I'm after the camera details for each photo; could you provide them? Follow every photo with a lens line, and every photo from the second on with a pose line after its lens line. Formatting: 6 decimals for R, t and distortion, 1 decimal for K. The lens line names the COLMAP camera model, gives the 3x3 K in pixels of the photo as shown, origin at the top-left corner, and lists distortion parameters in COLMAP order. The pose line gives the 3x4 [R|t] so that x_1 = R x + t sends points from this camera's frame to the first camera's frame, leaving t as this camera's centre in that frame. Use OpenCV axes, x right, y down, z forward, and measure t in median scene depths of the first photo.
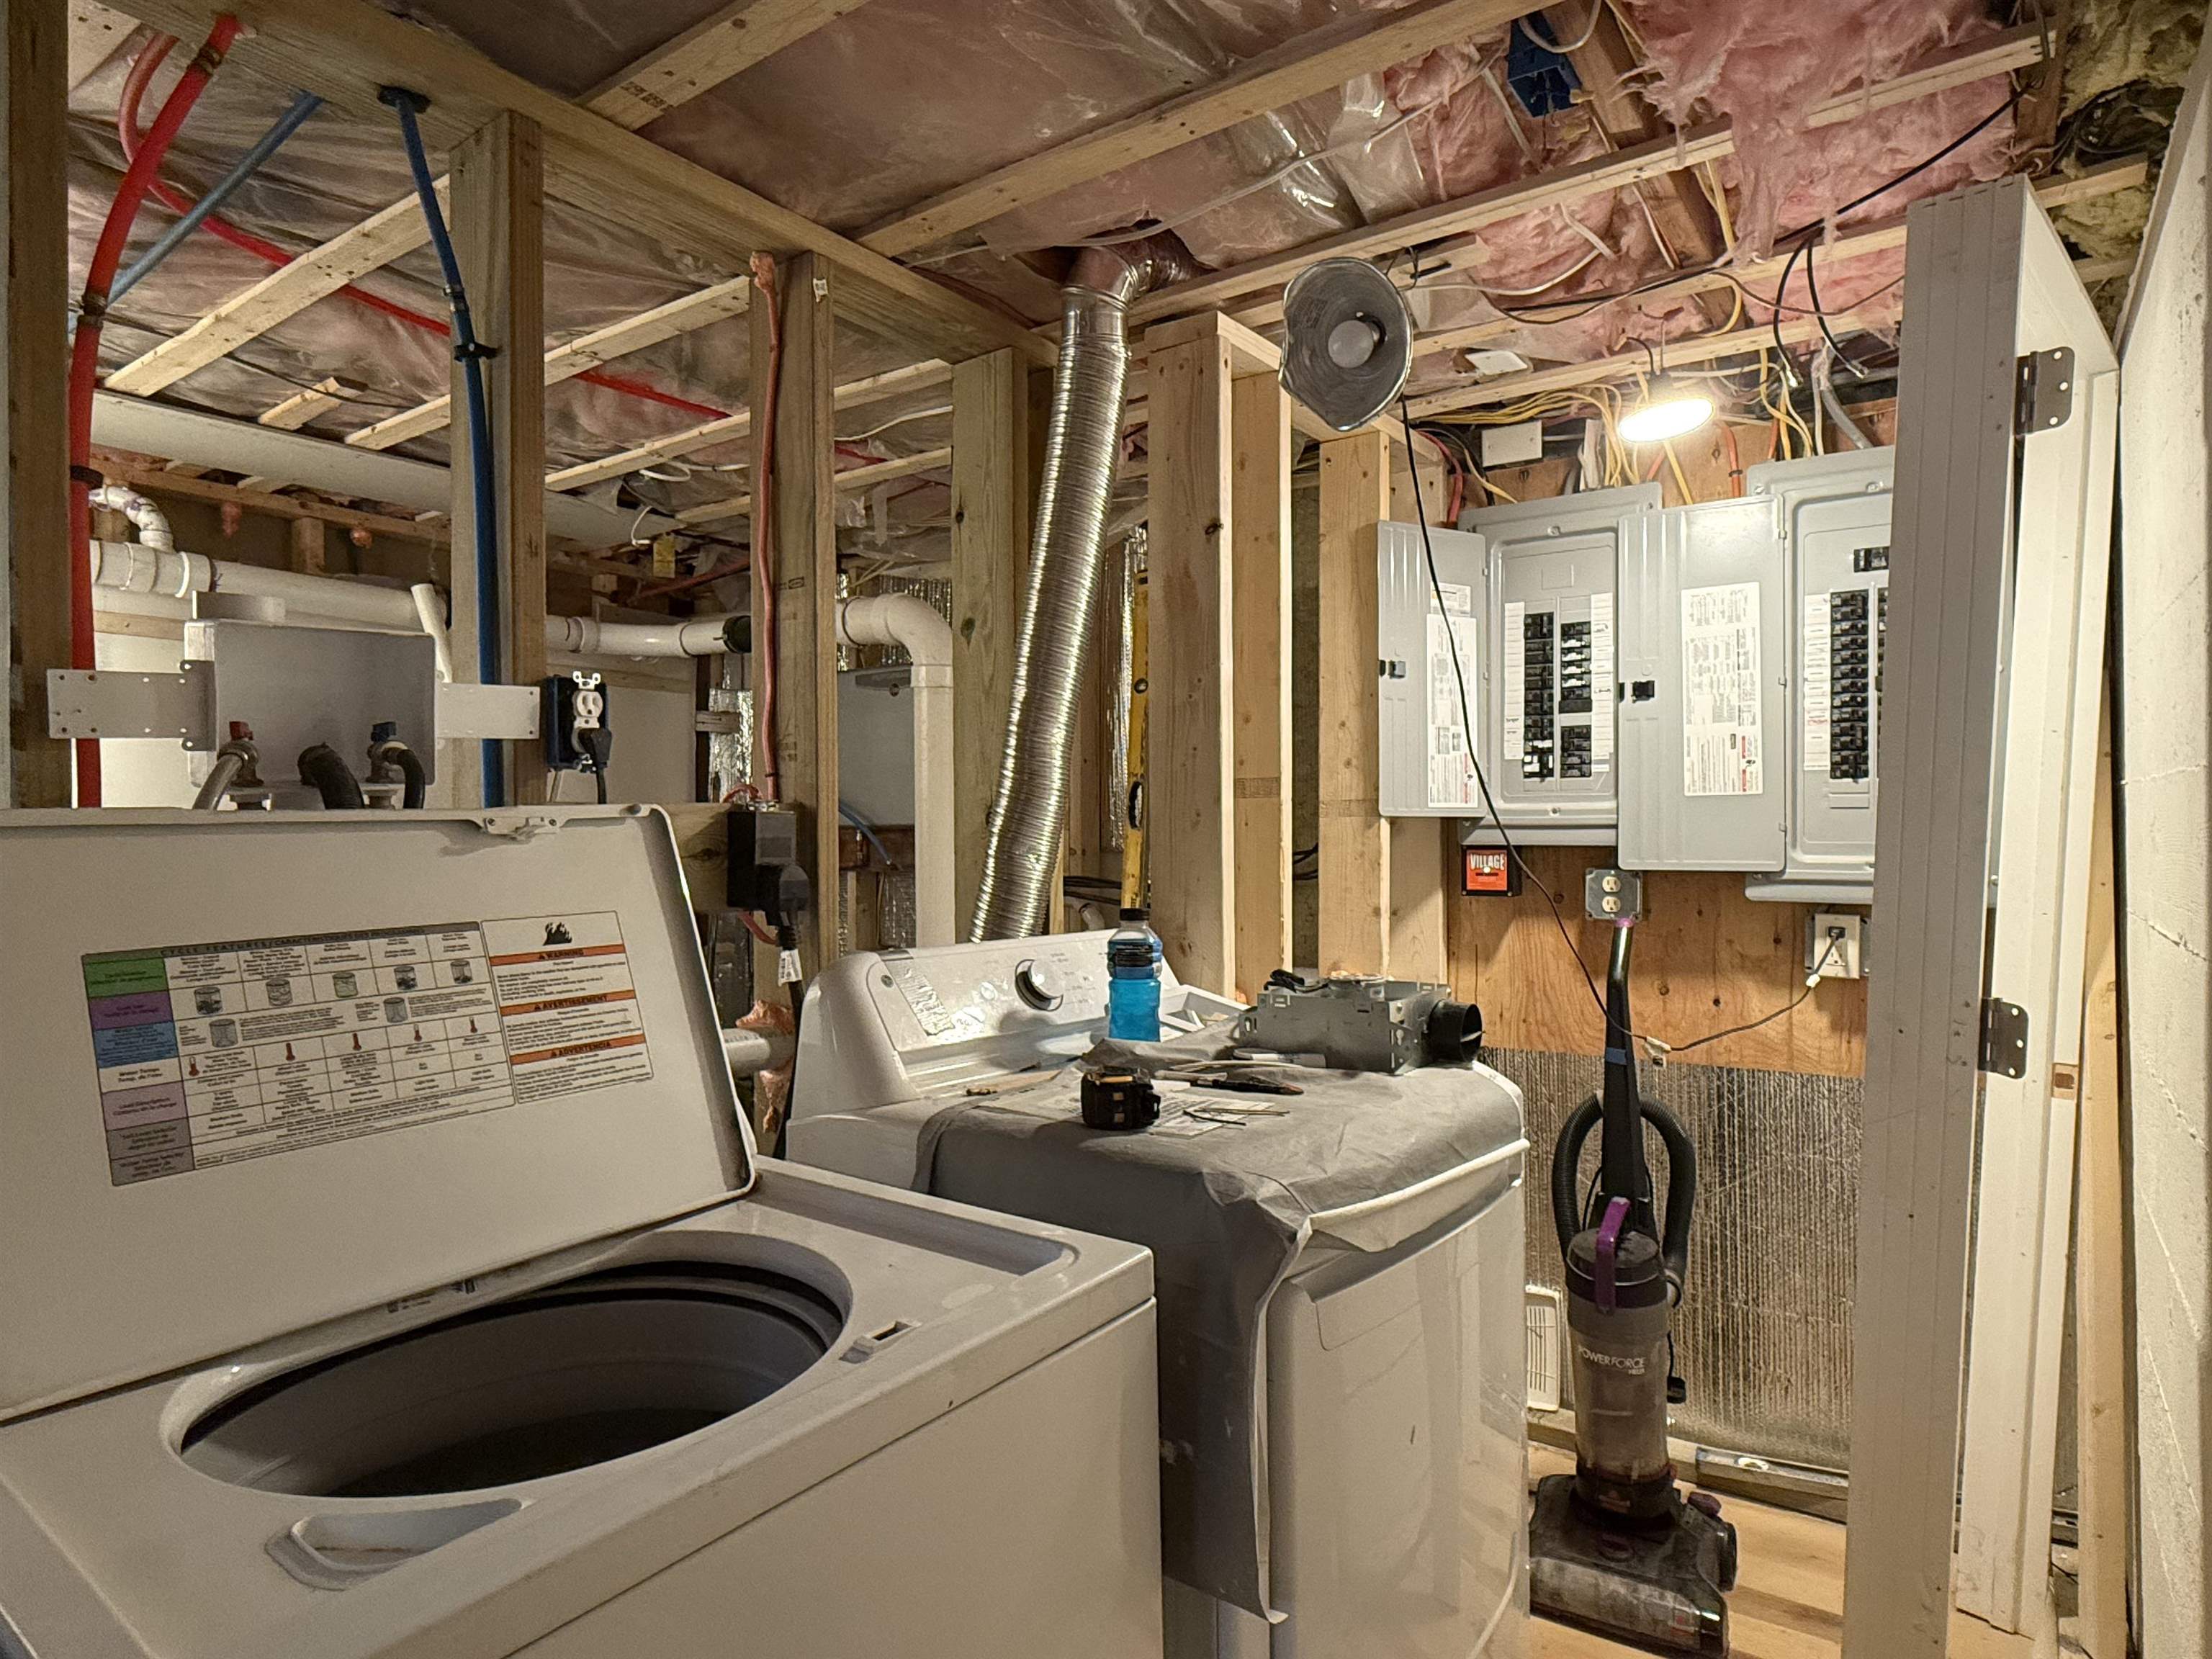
lens RADIAL K [[1234.5, 0, 1113.0], [0, 1234.5, 820.0], [0, 0, 1]] dist [-0.006405, 0.003253]
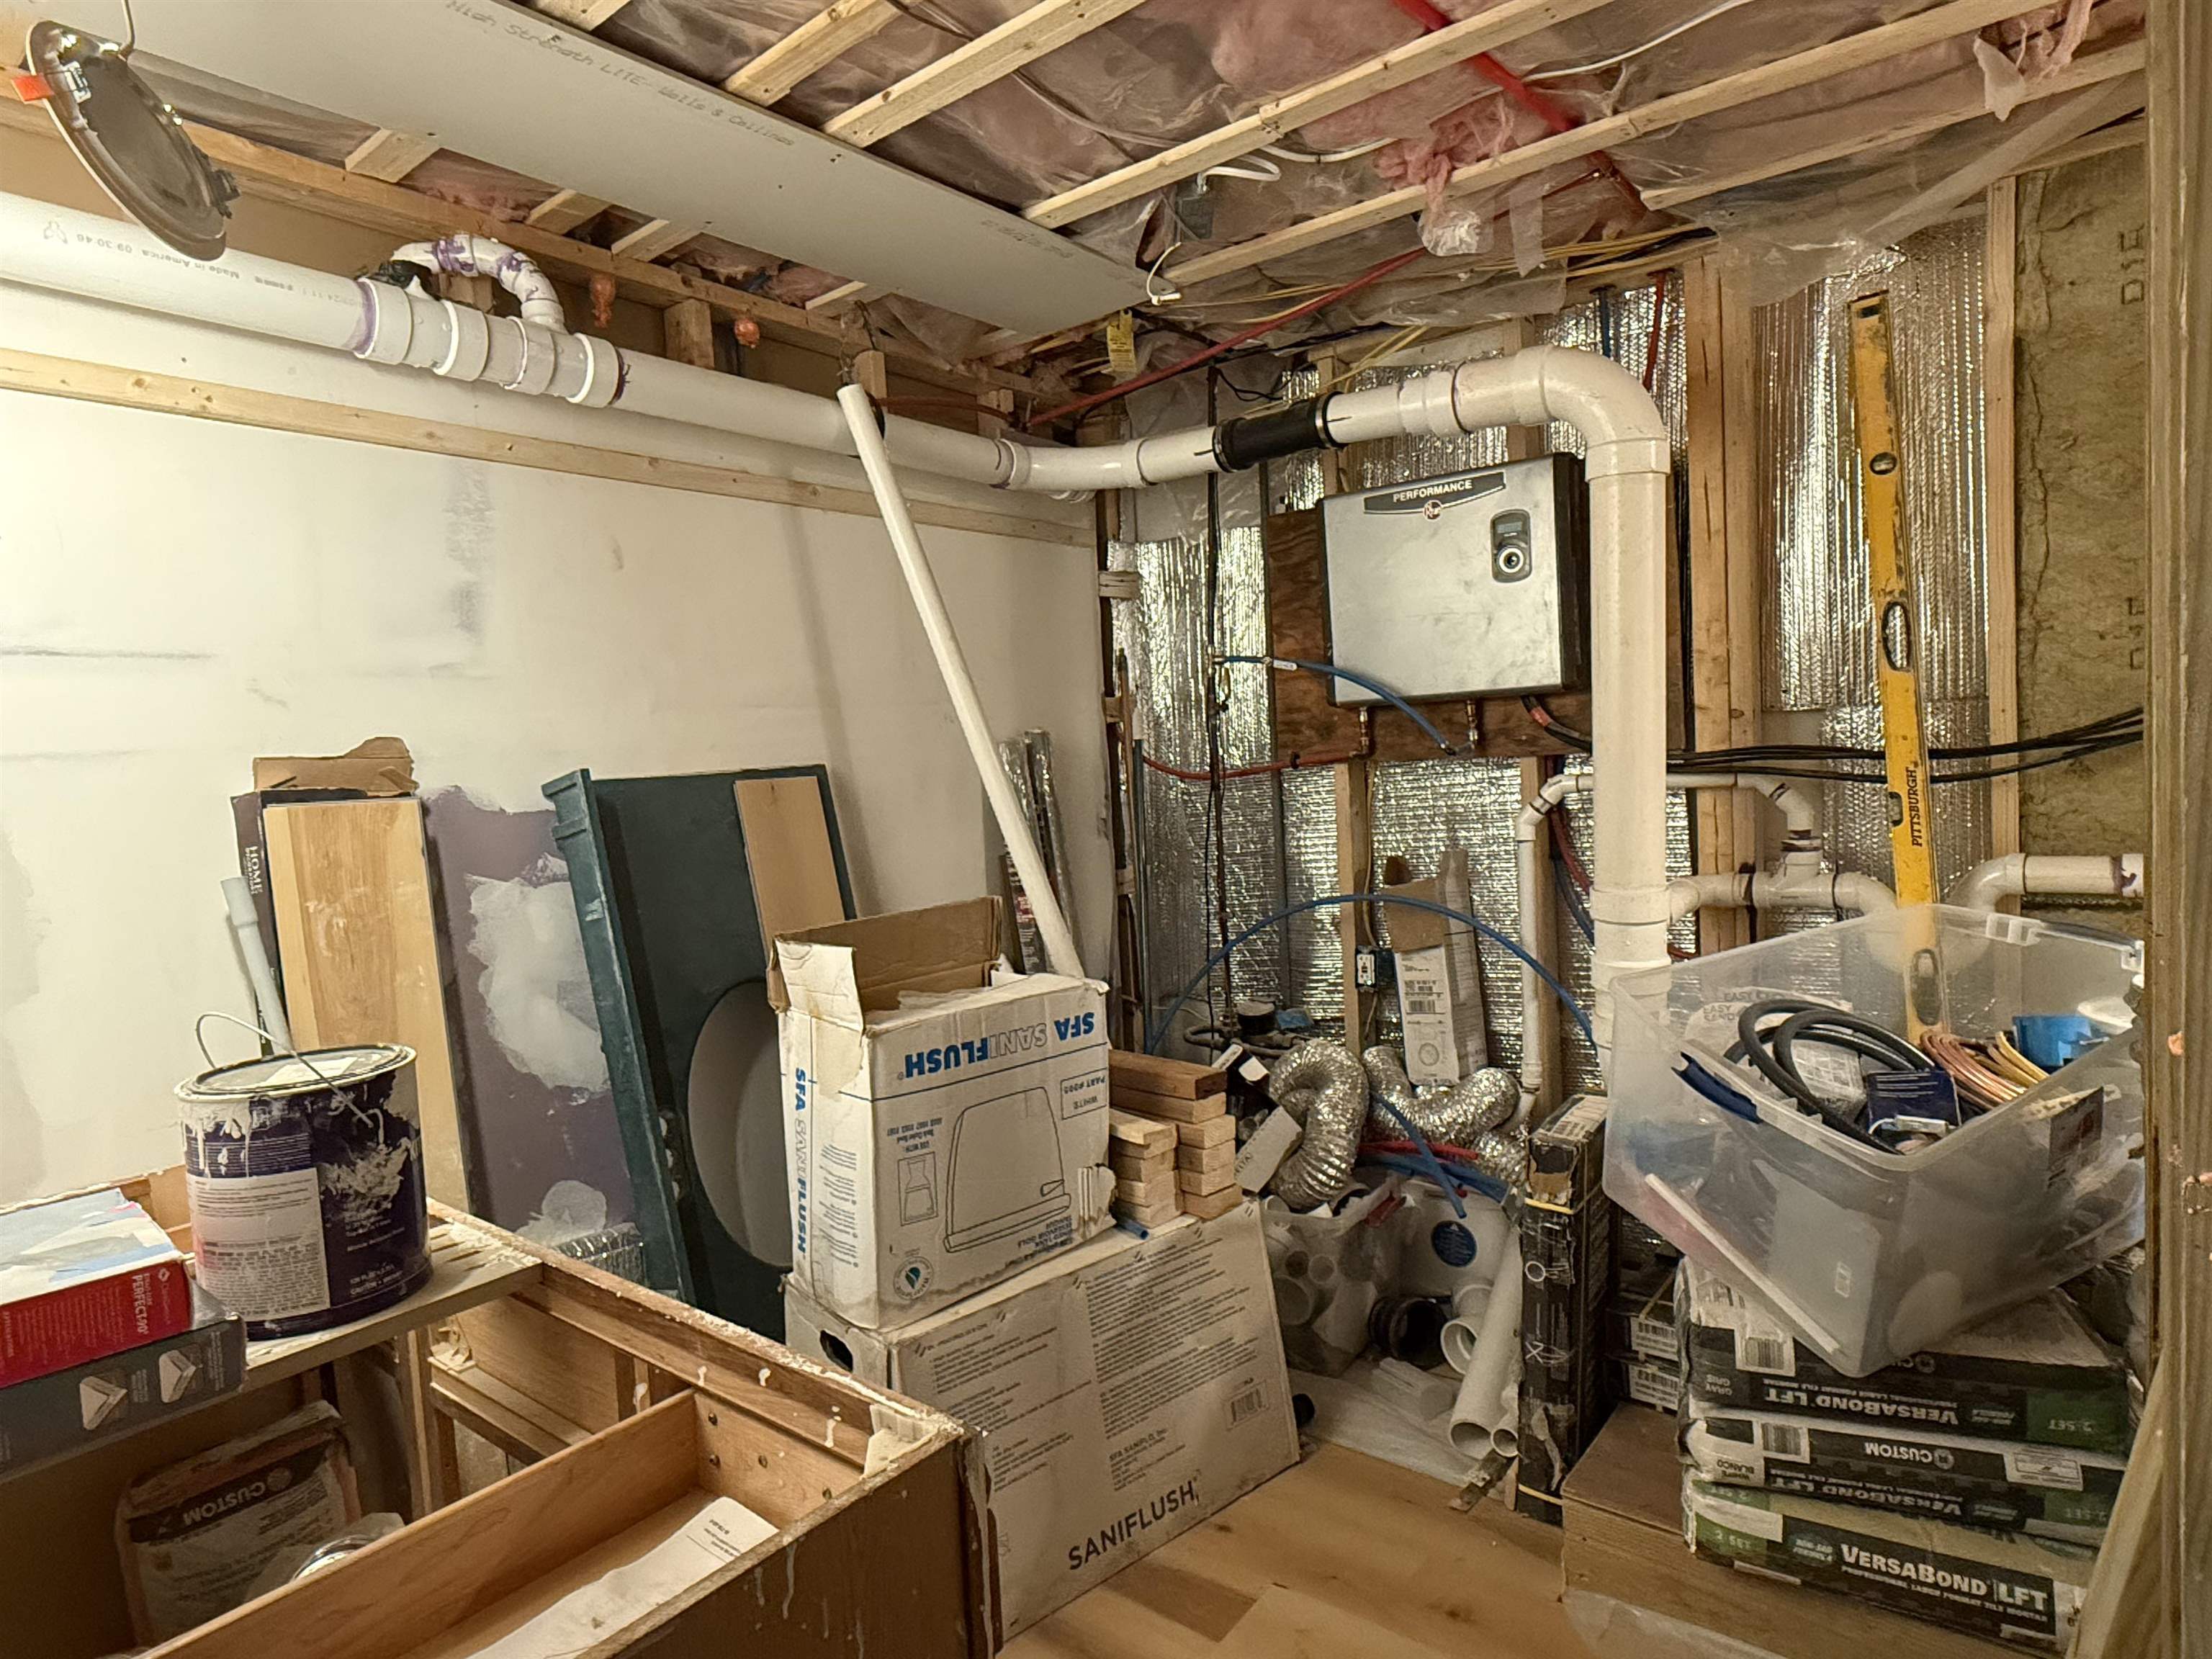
lens RADIAL K [[1234.5, 0, 1102.4], [0, 1234.5, 839.0], [0, 0, 1]] dist [-0.006405, 0.003253]
pose [[0.996997, -0.053047, -0.056419, -0.395840], [0.057805, 0.994588, 0.086336, 0.016389], [0.051534, -0.089338, 0.994667, 0.278113]]
